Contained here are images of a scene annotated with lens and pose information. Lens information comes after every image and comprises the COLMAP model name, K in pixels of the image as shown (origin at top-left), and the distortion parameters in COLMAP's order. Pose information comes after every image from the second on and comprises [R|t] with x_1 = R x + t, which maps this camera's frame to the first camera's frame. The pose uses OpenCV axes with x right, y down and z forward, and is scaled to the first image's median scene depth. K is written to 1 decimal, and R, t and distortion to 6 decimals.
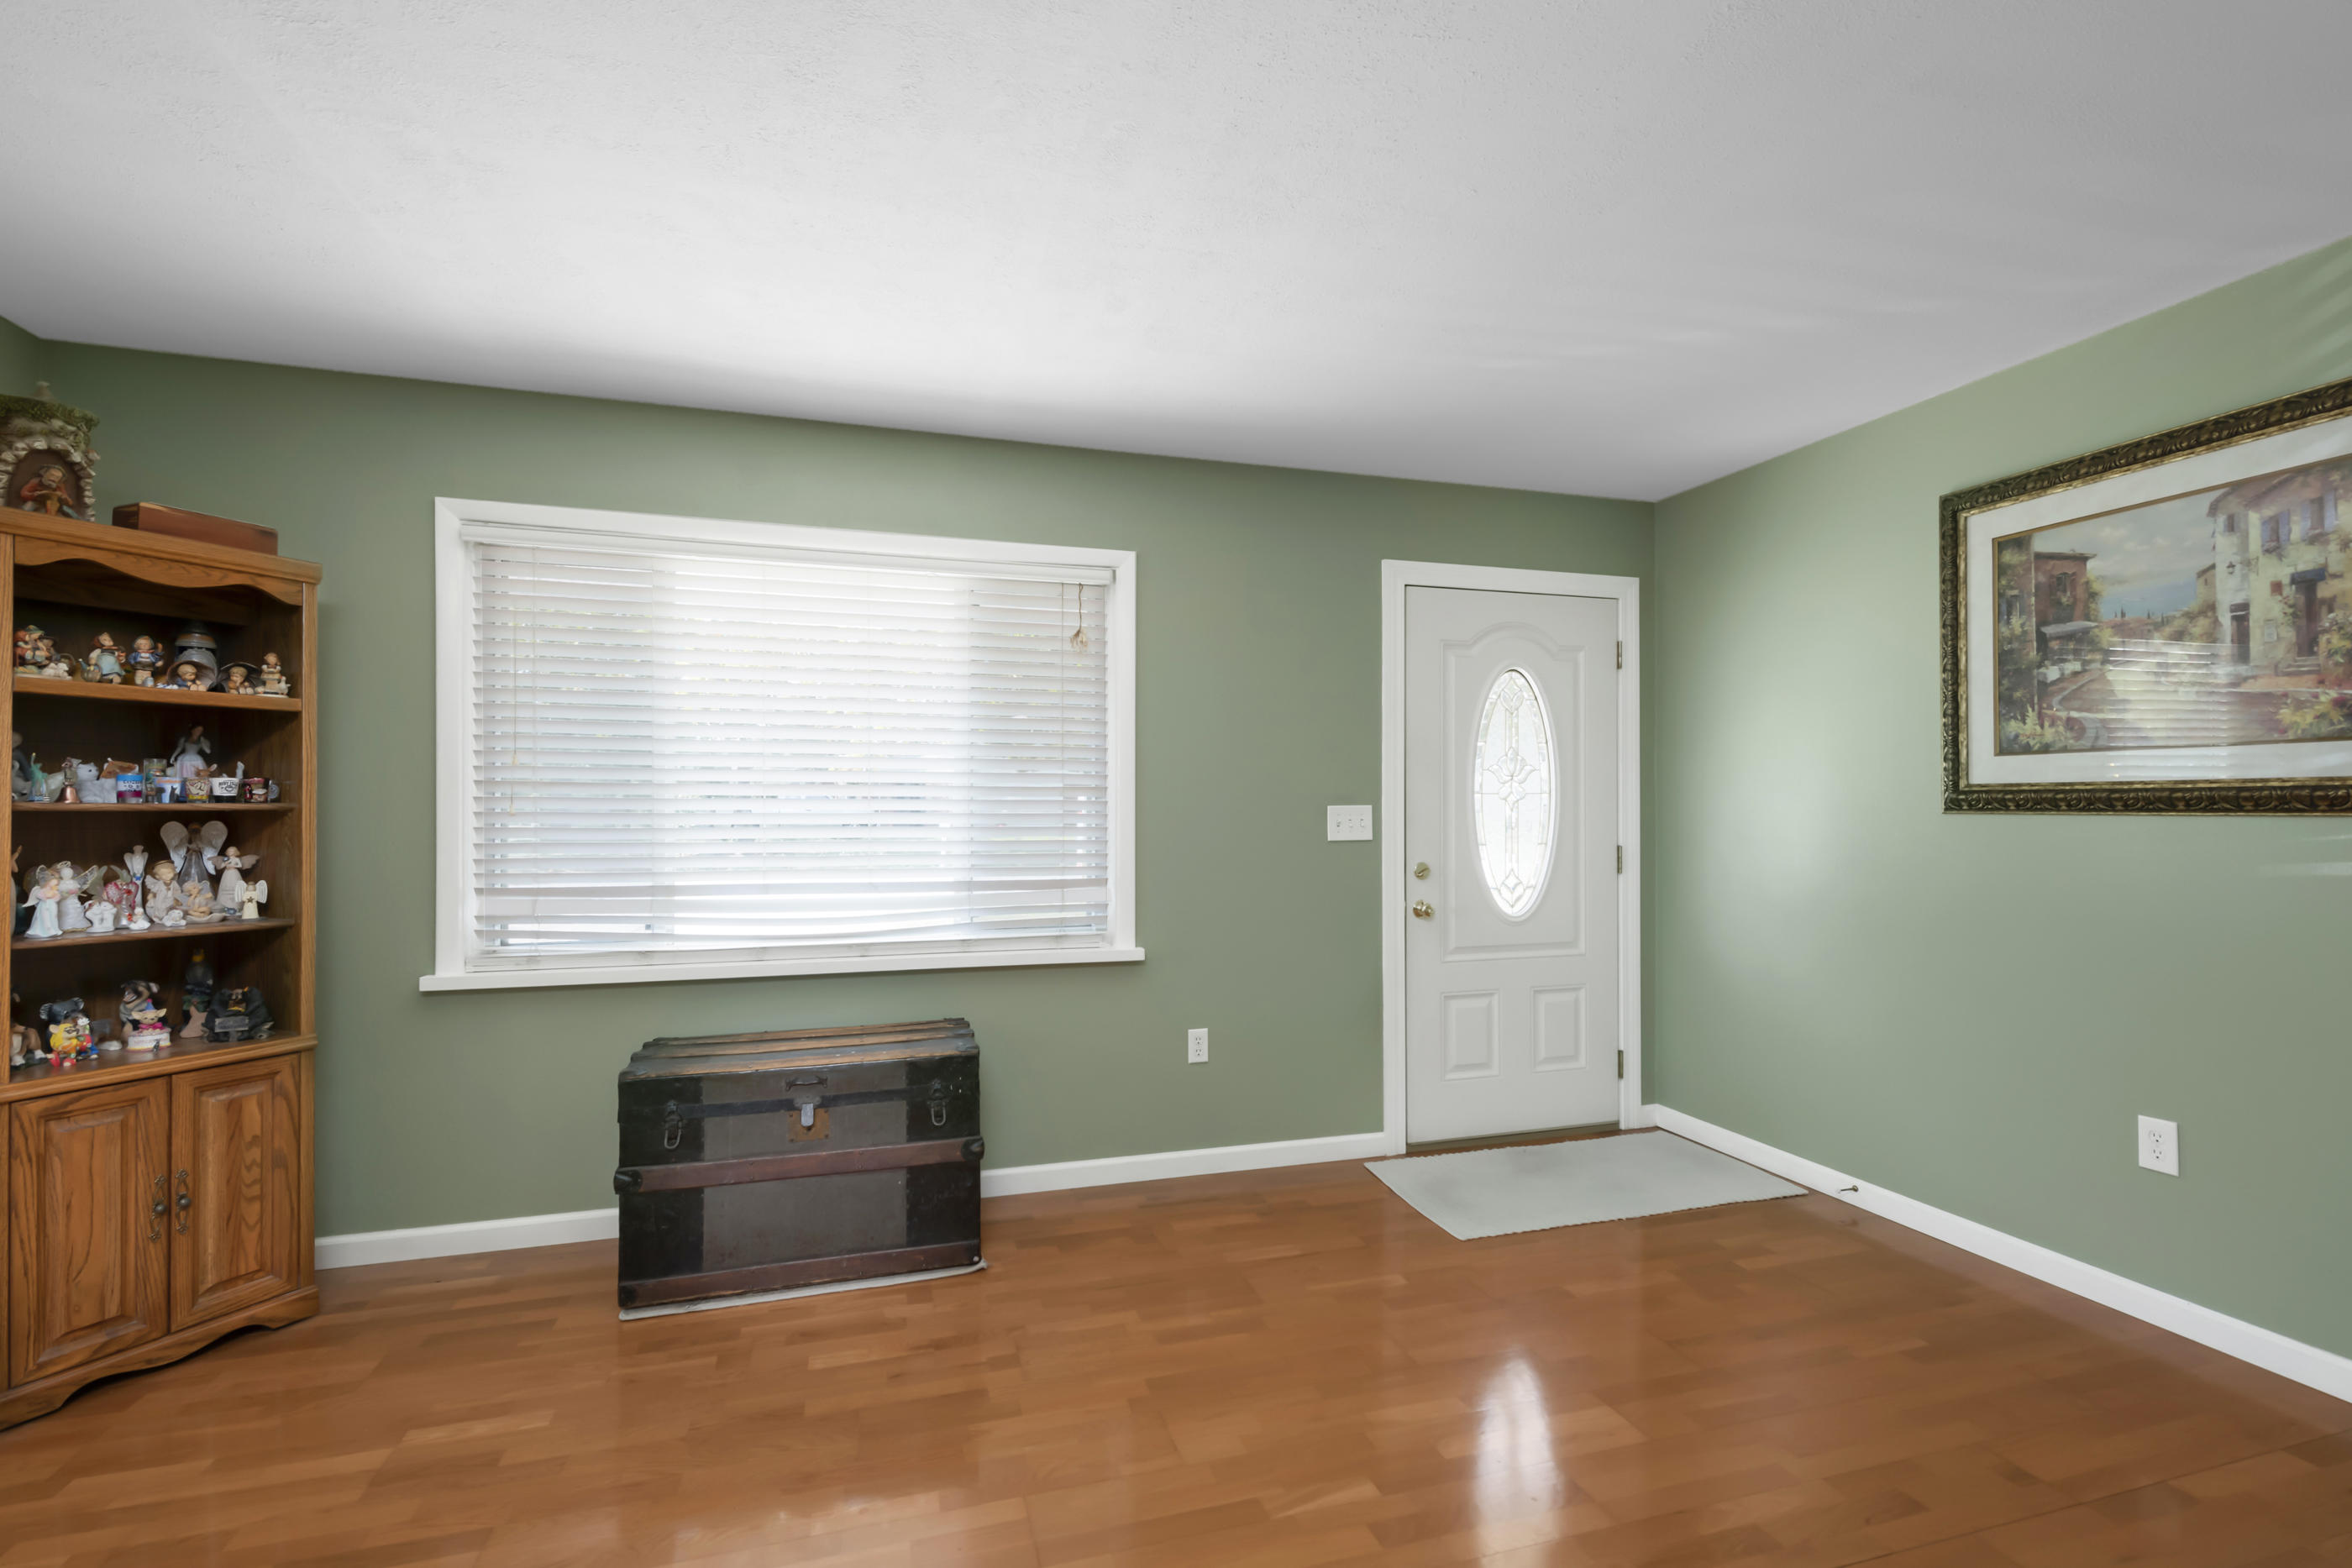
lens RADIAL K [[1059.3, 0, 1224.1], [0, 1059.3, 799.8], [0, 0, 1]] dist [0.003558, -0.000430]
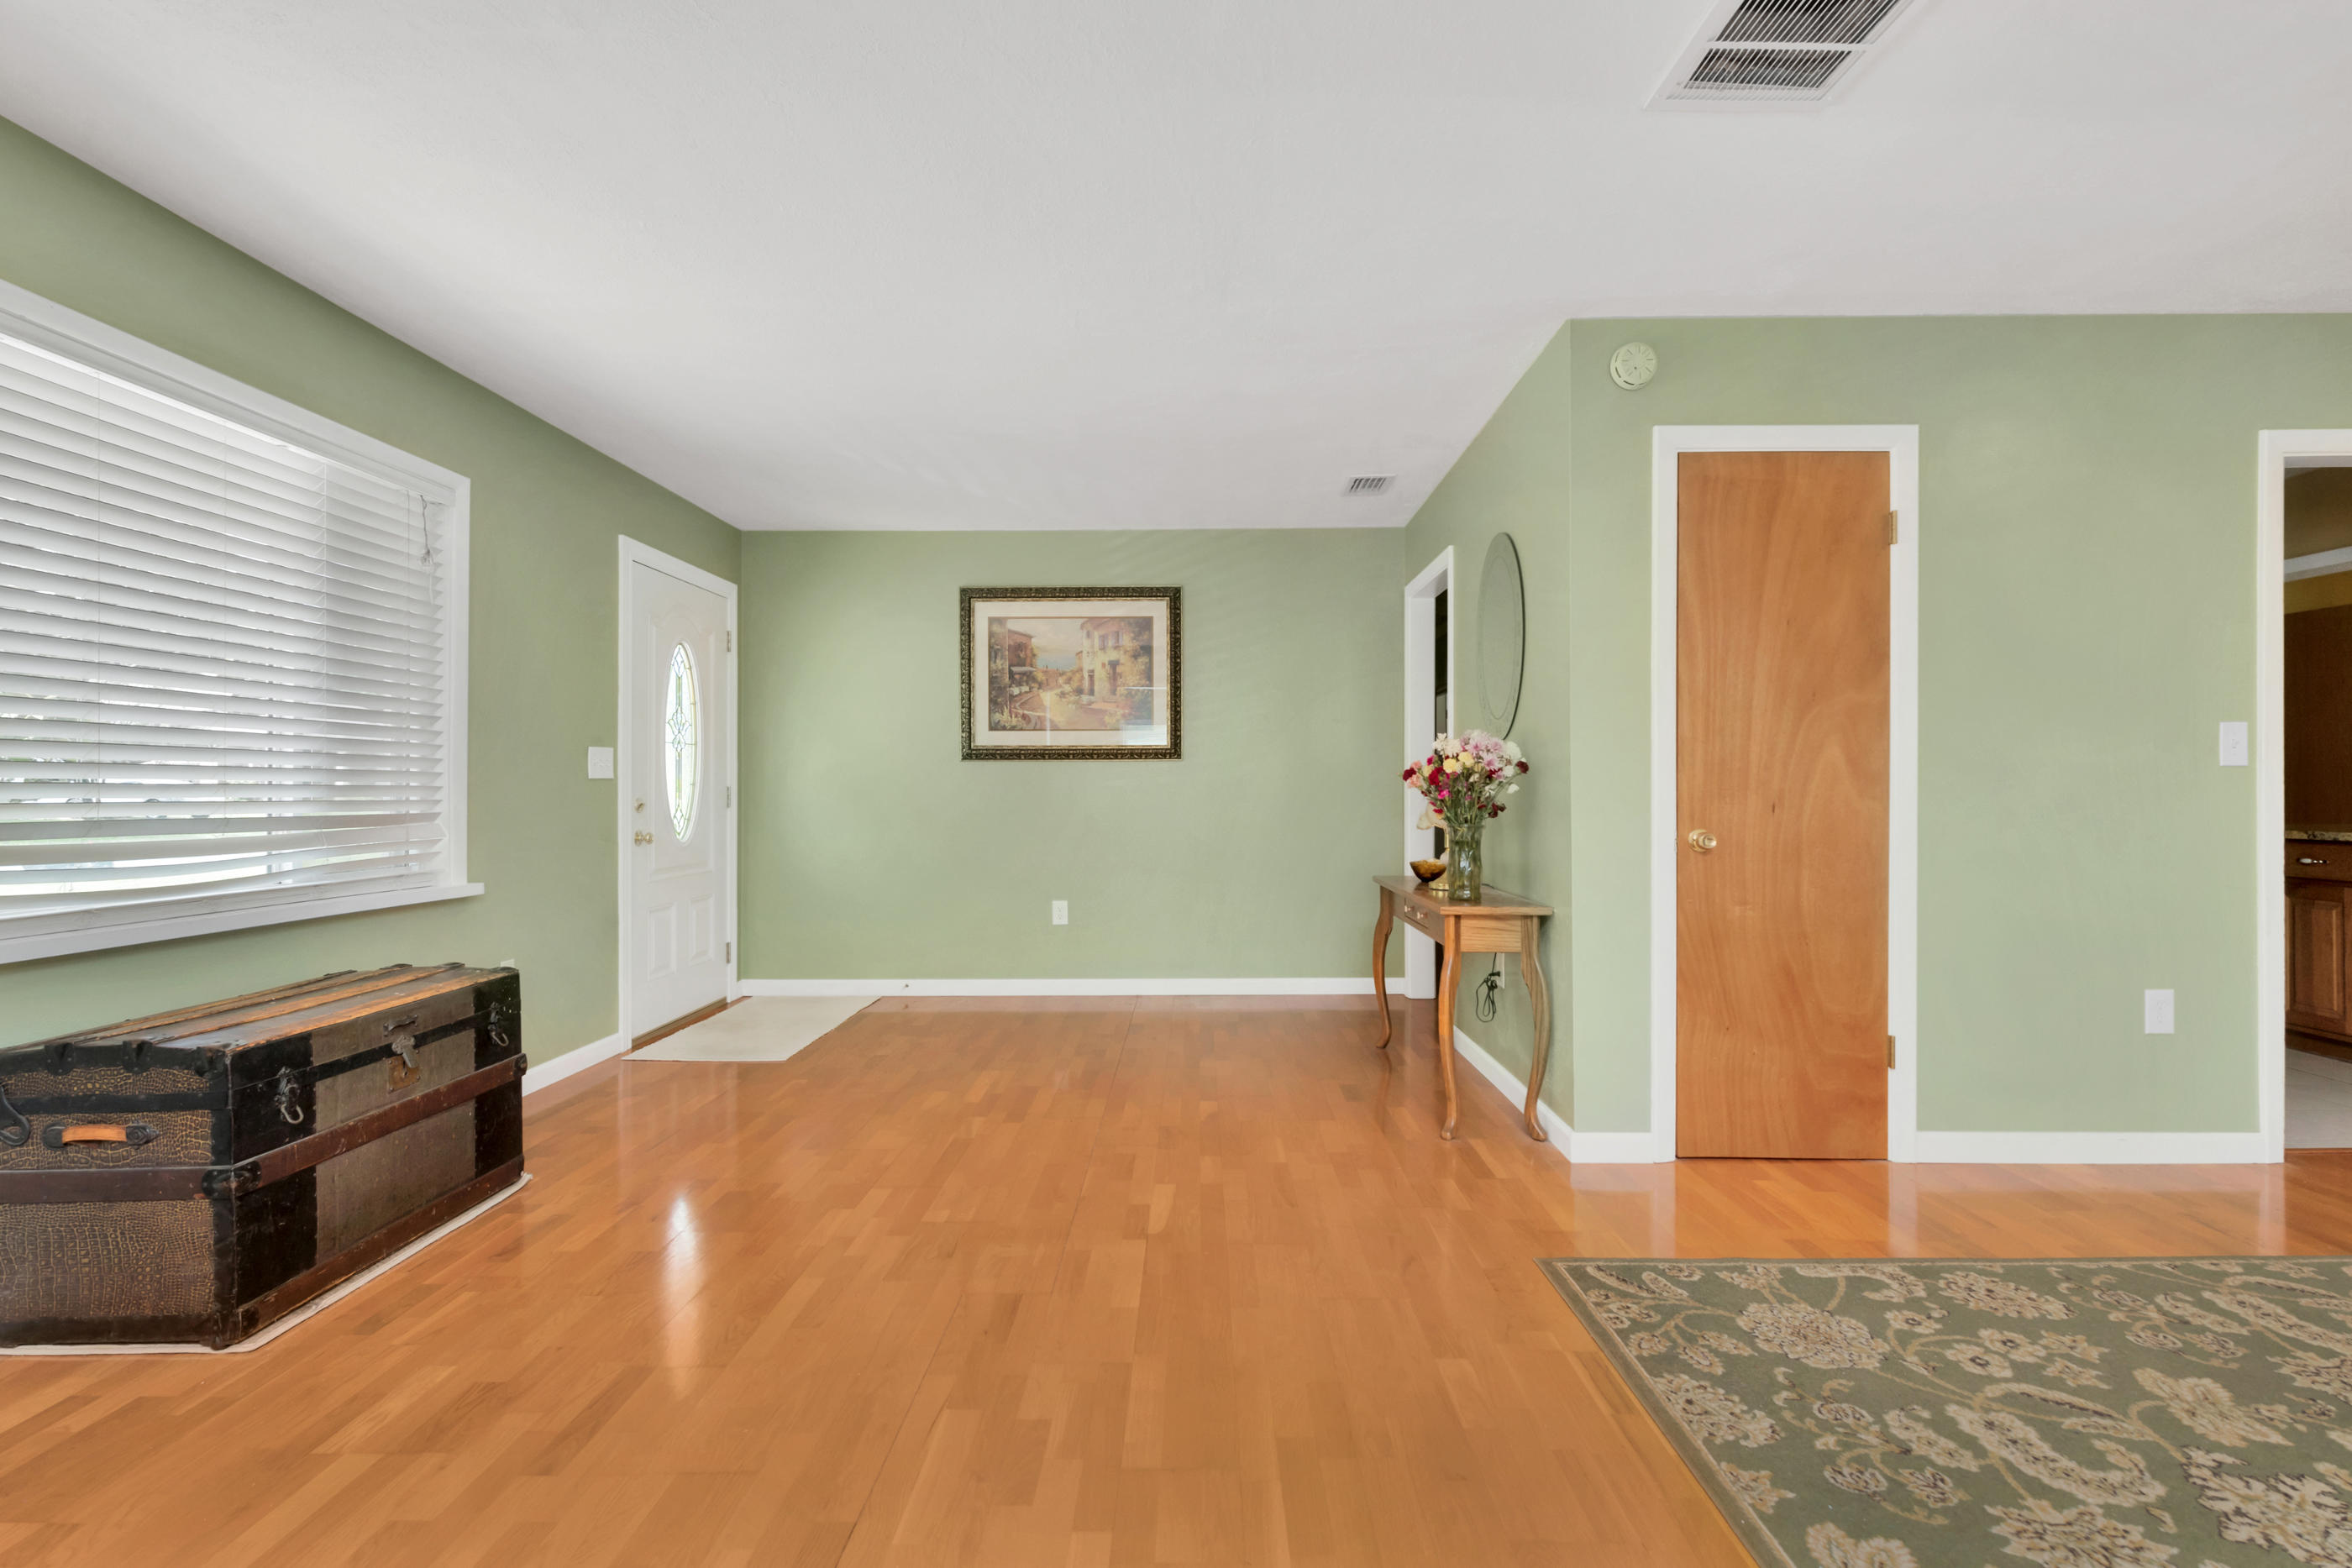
lens RADIAL K [[1082.3, 0, 1184.2], [0, 1082.3, 788.3], [0, 0, 1]] dist [0.000256, -0.001644]
pose [[0.295940, 0.002121, 0.955204, -1.057639], [-0.001640, 0.999997, -0.001713, 0.066488], [-0.955205, -0.001060, 0.295943, 0.090685]]
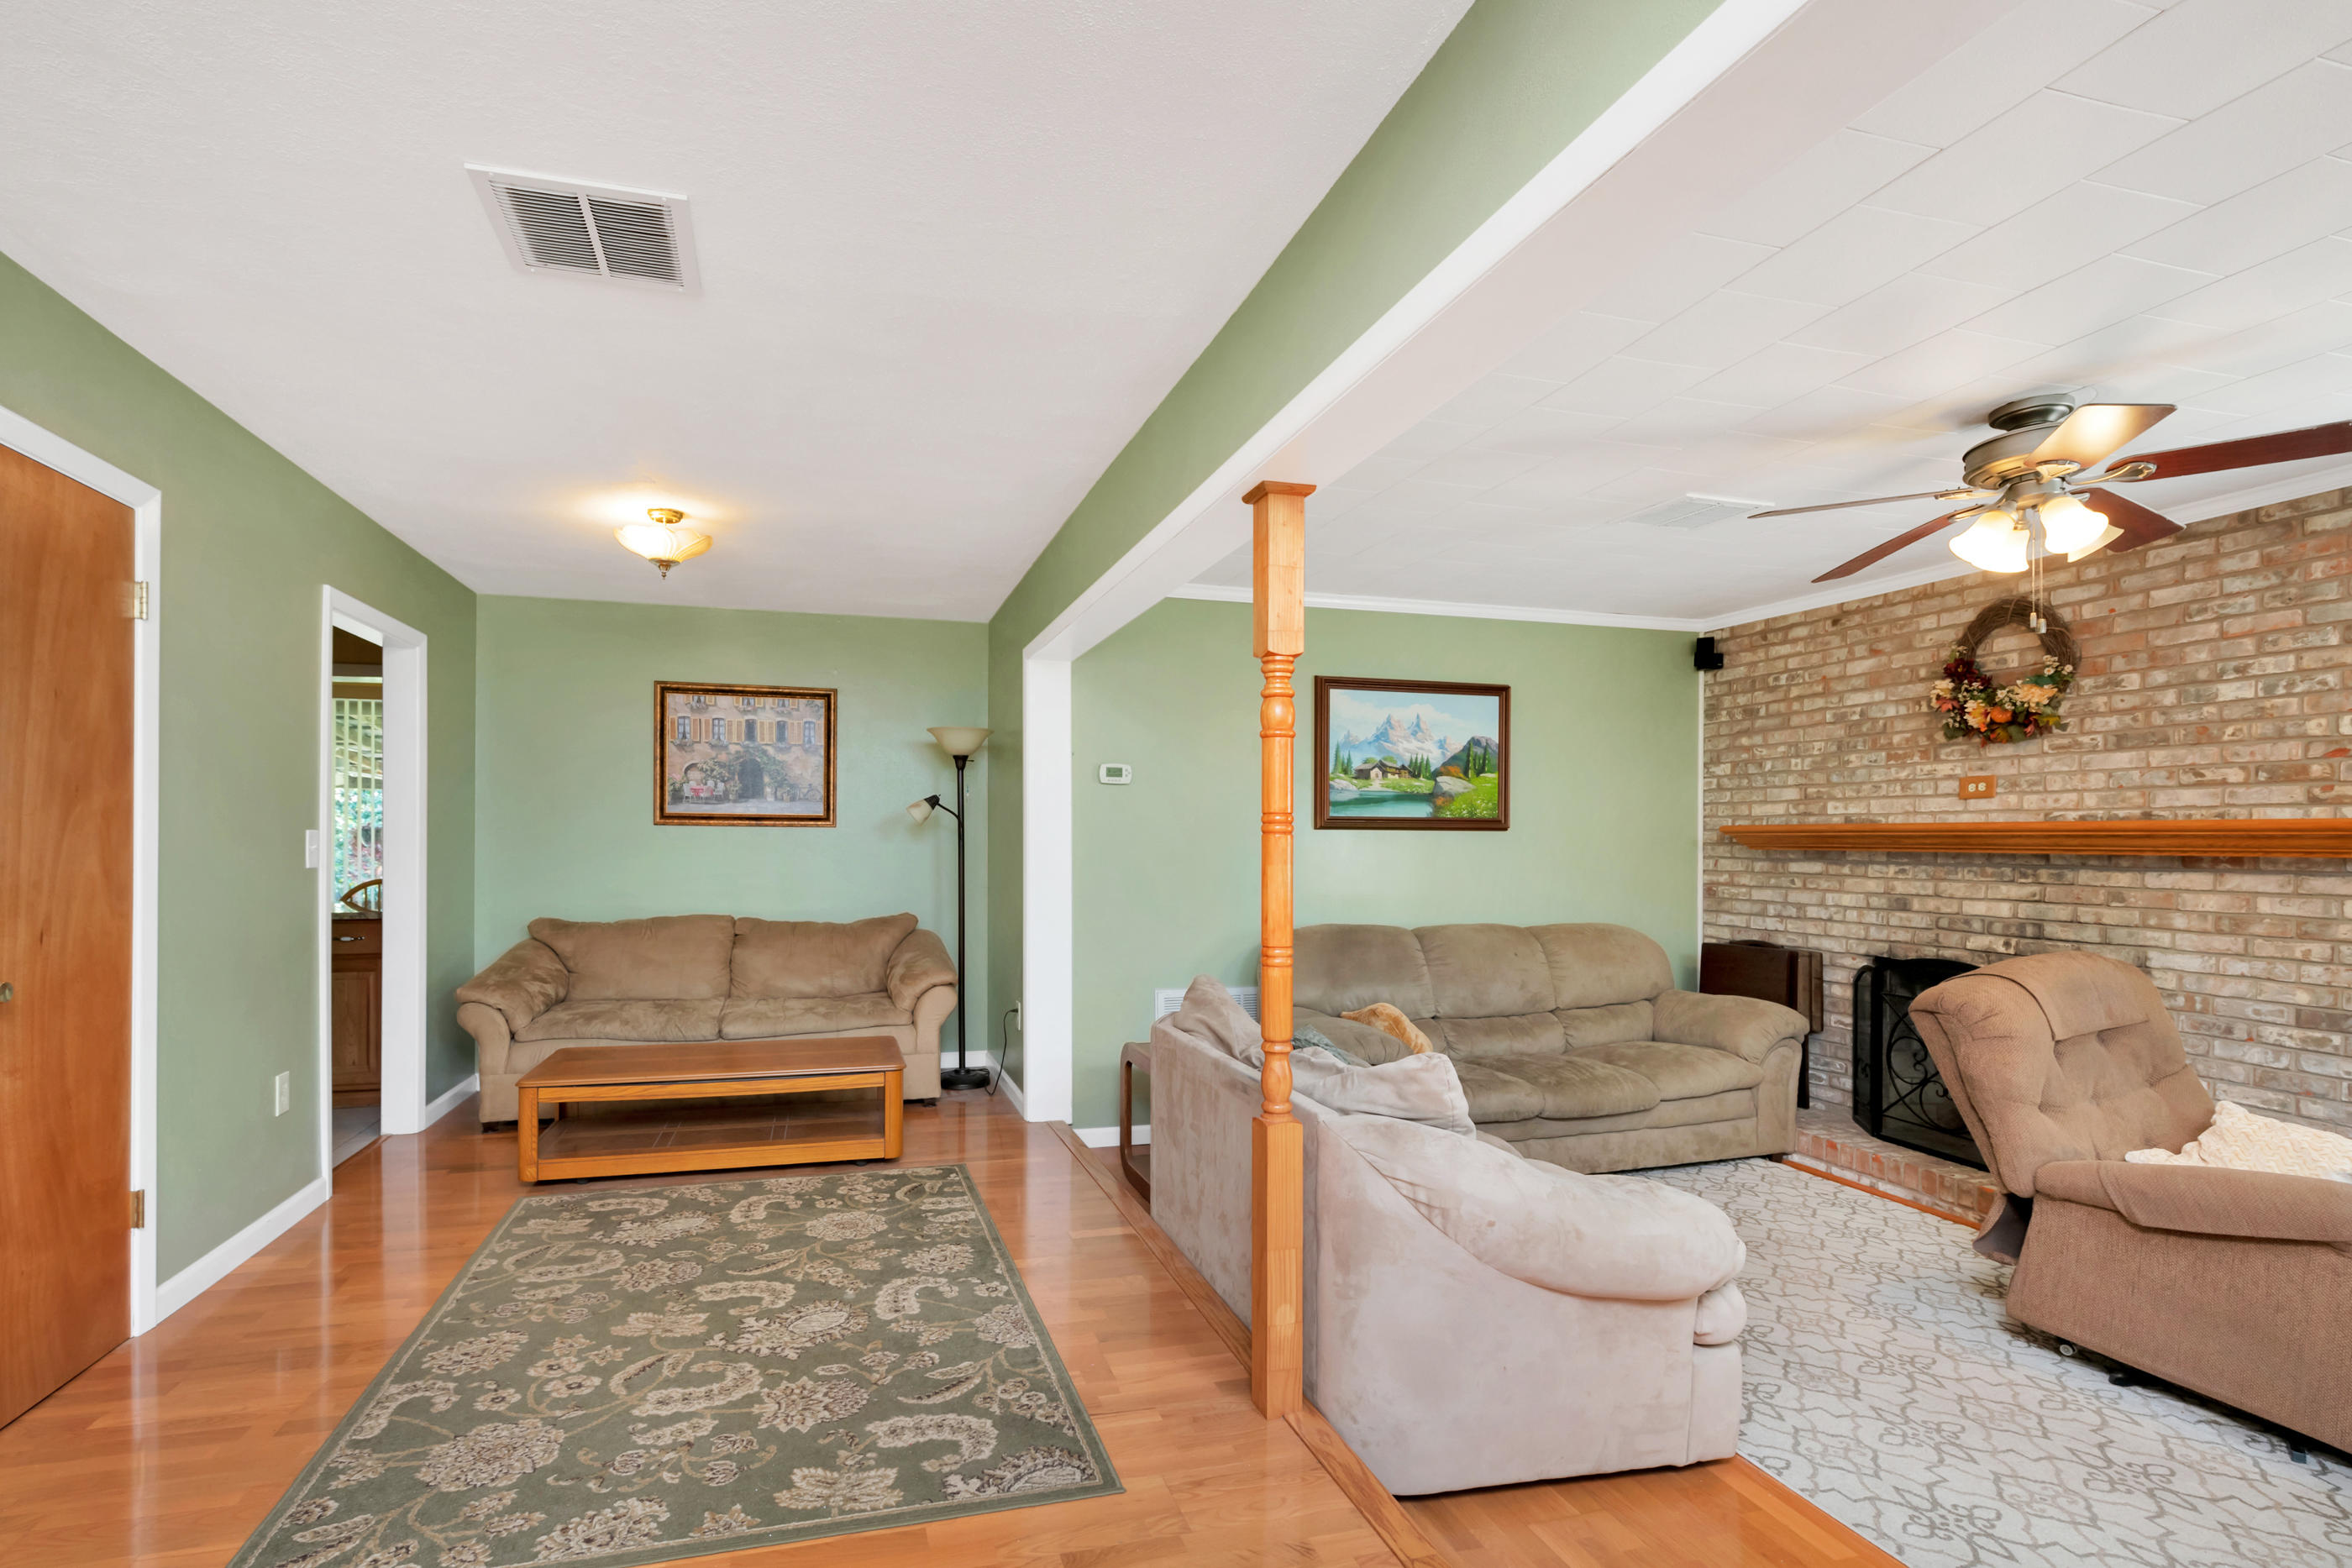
lens RADIAL K [[1064.6, 0, 1128.8], [0, 1064.6, 838.9], [0, 0, 1]] dist [0.005137, -0.004187]
pose [[-0.999566, -0.003069, 0.029303, -0.672816], [-0.003234, 0.999979, -0.005606, 0.007524], [-0.029285, -0.005699, -0.999555, 0.659007]]
